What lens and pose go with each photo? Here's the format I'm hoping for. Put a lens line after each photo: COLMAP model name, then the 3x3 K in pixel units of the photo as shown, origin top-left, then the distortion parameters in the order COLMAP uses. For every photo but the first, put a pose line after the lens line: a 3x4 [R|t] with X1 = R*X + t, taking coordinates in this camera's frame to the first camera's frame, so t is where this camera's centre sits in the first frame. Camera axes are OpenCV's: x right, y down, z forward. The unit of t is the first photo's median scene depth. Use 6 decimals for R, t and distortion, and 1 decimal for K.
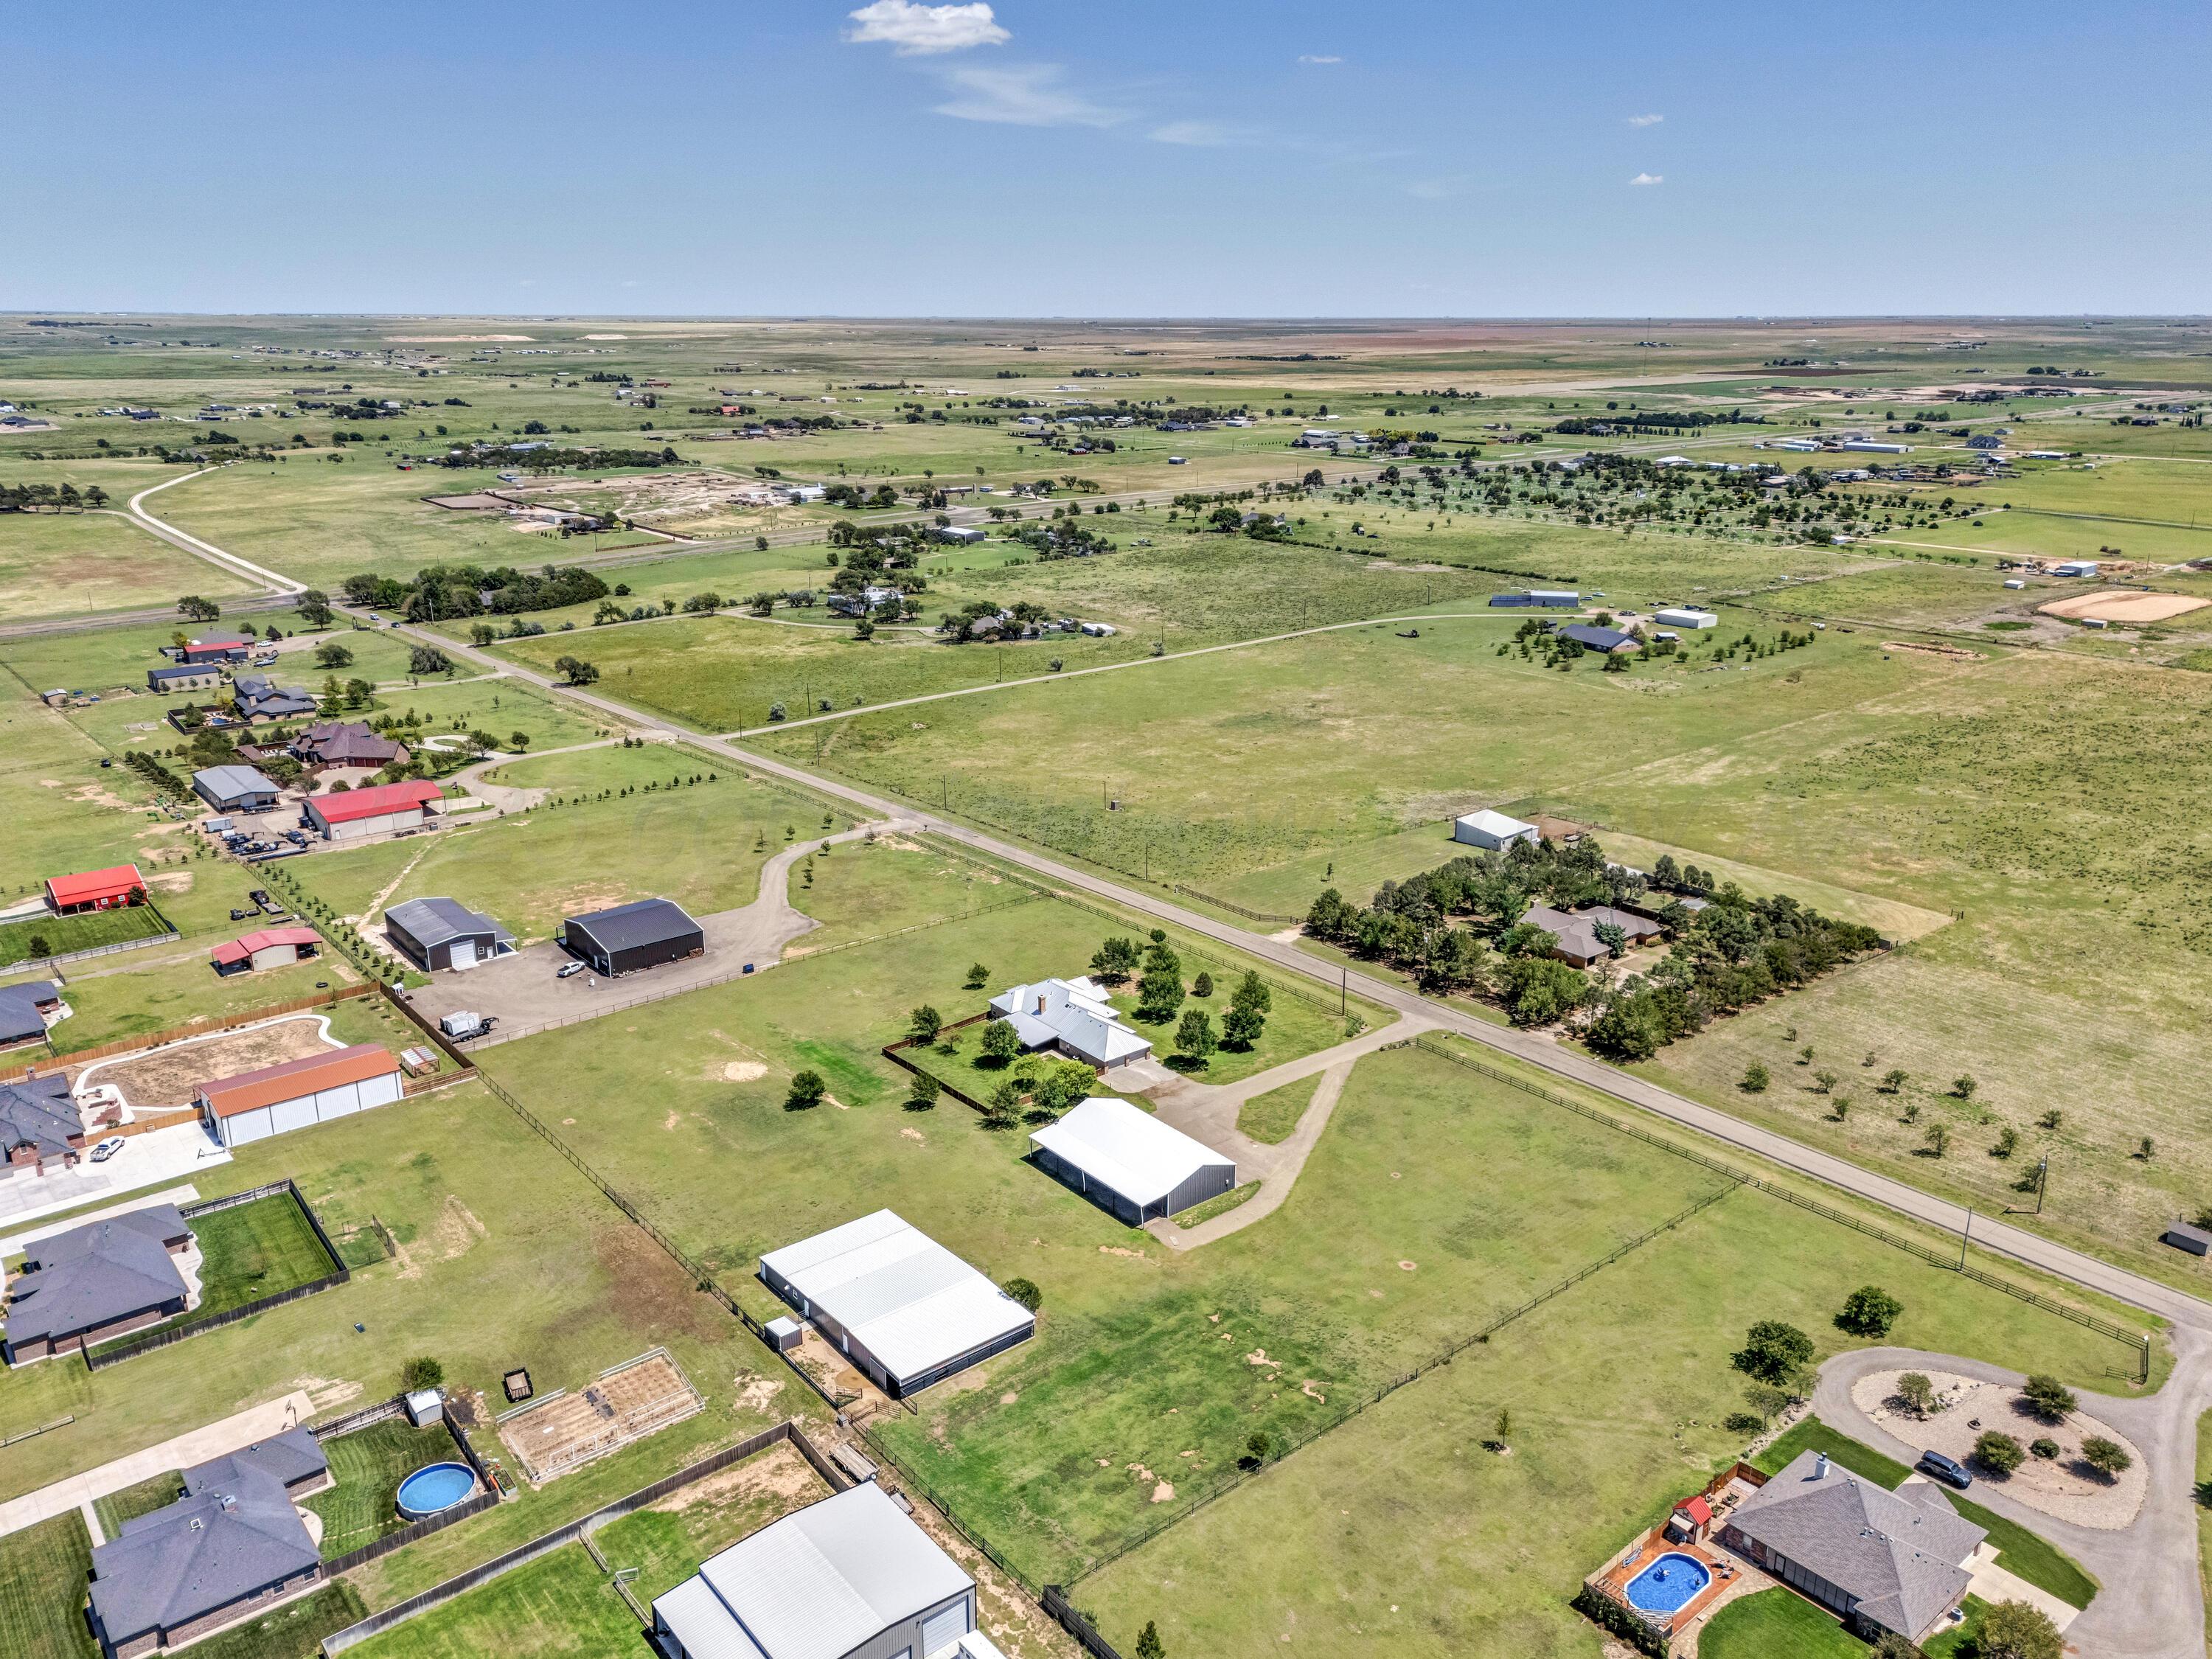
lens RADIAL K [[1687.9, 0, 1095.9], [0, 1687.9, 808.2], [0, 0, 1]] dist [0.063753, -0.000445]
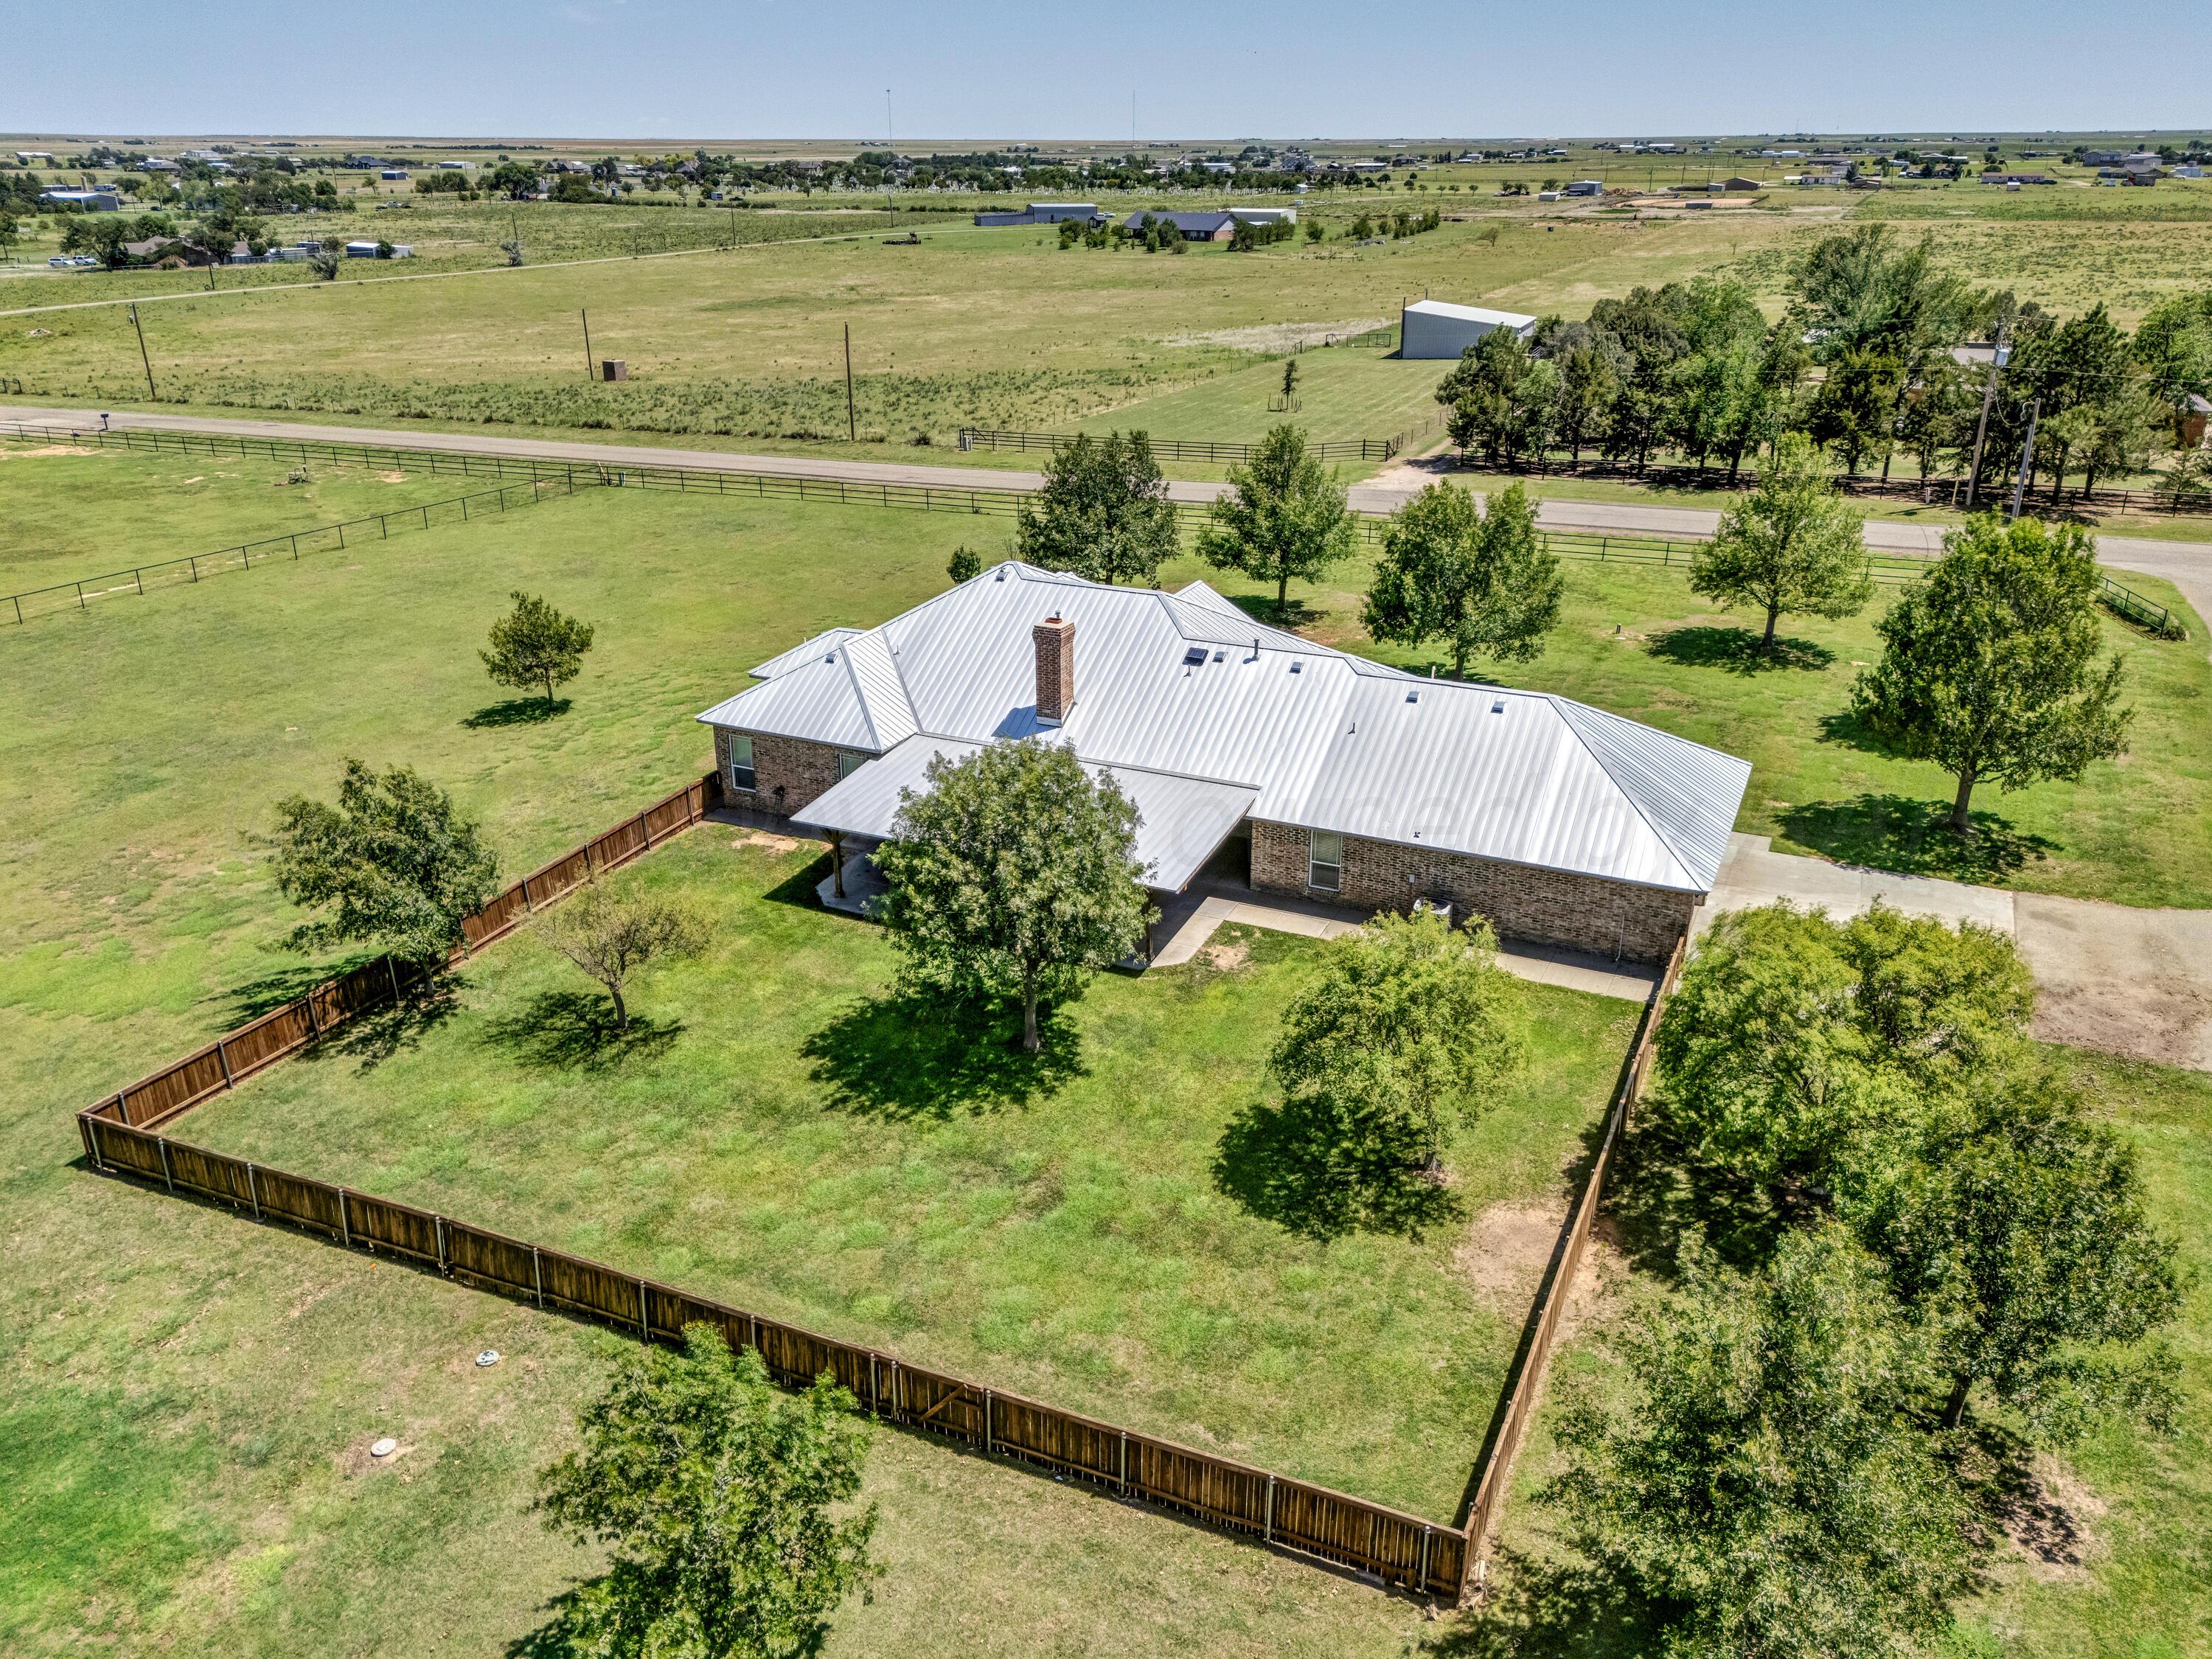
lens RADIAL K [[1664.7, 0, 1110.2], [0, 1664.7, 824.3], [0, 0, 1]] dist [0.062647, -0.008899]
pose [[0.897578, -0.170010, 0.406755, -0.100795], [0.131249, 0.983864, 0.121598, 0.110553], [-0.420865, -0.055757, 0.905408, 0.825252]]
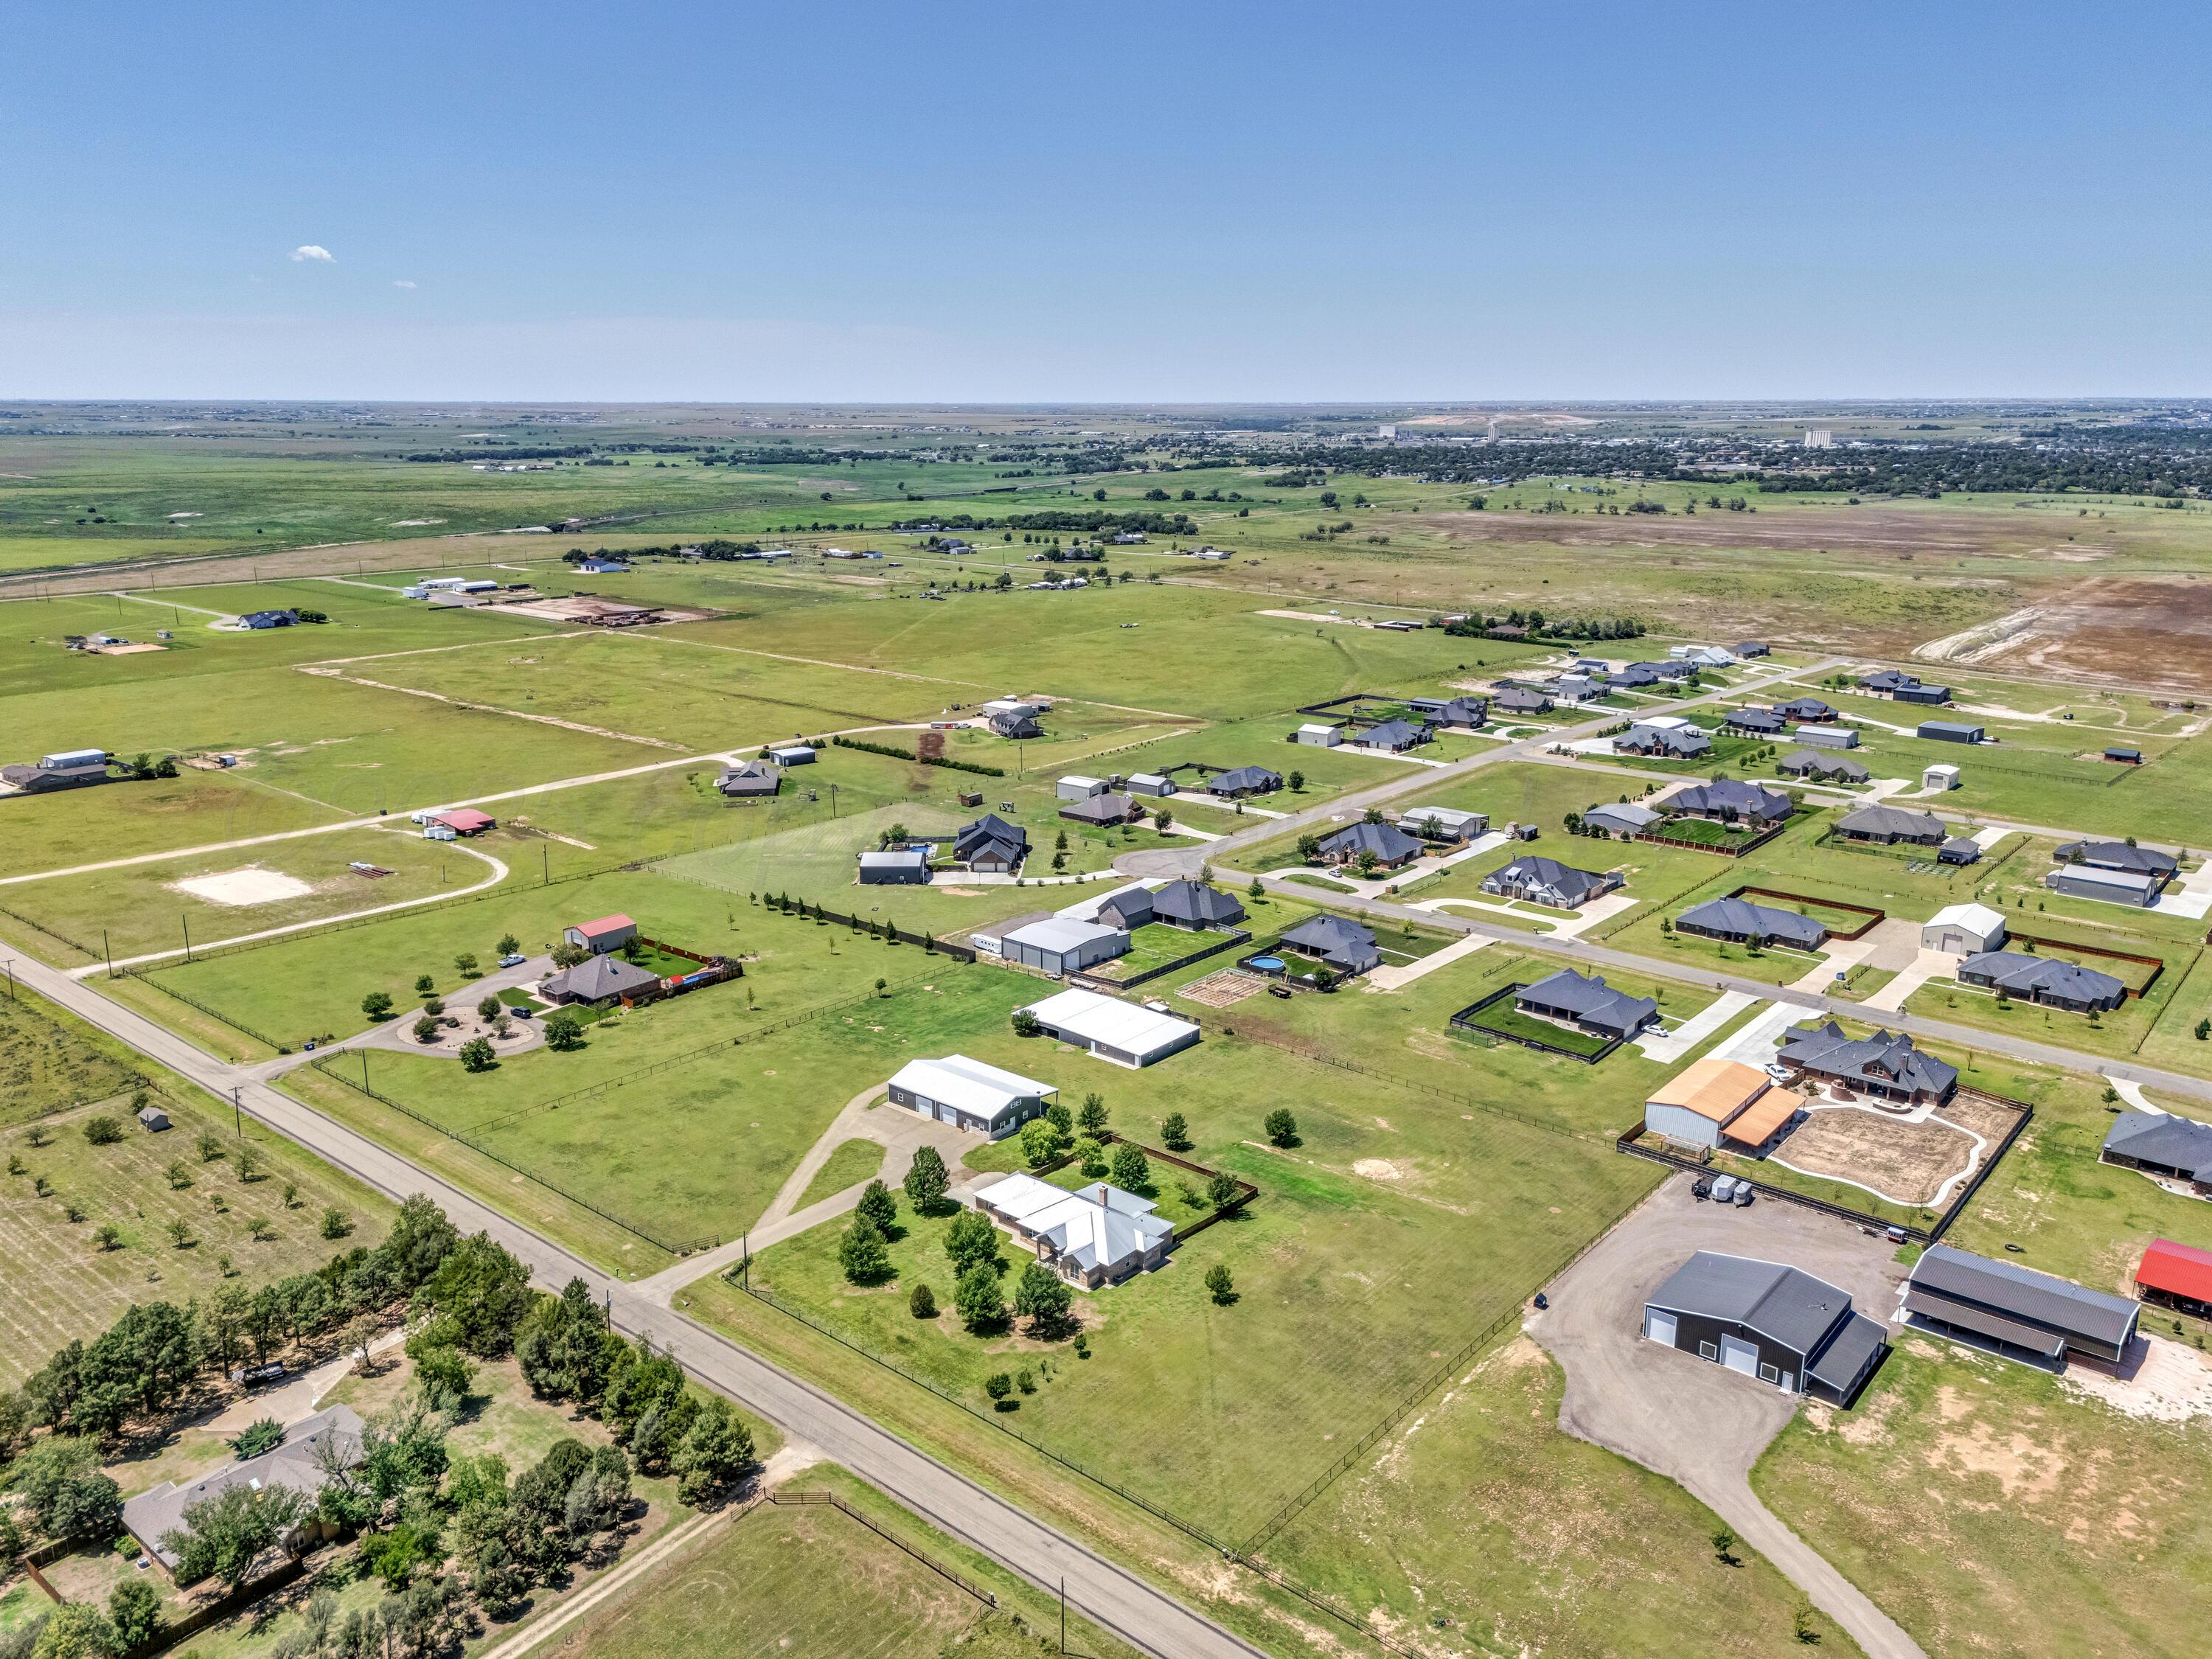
lens RADIAL K [[1664.7, 0, 1110.2], [0, 1664.7, 824.3], [0, 0, 1]] dist [0.062647, -0.008899]
pose [[-0.981528, 0.044825, -0.185994, 0.118058], [-0.056267, 0.861540, 0.504562, -0.488781], [0.182859, 0.505707, -0.843103, 1.623292]]
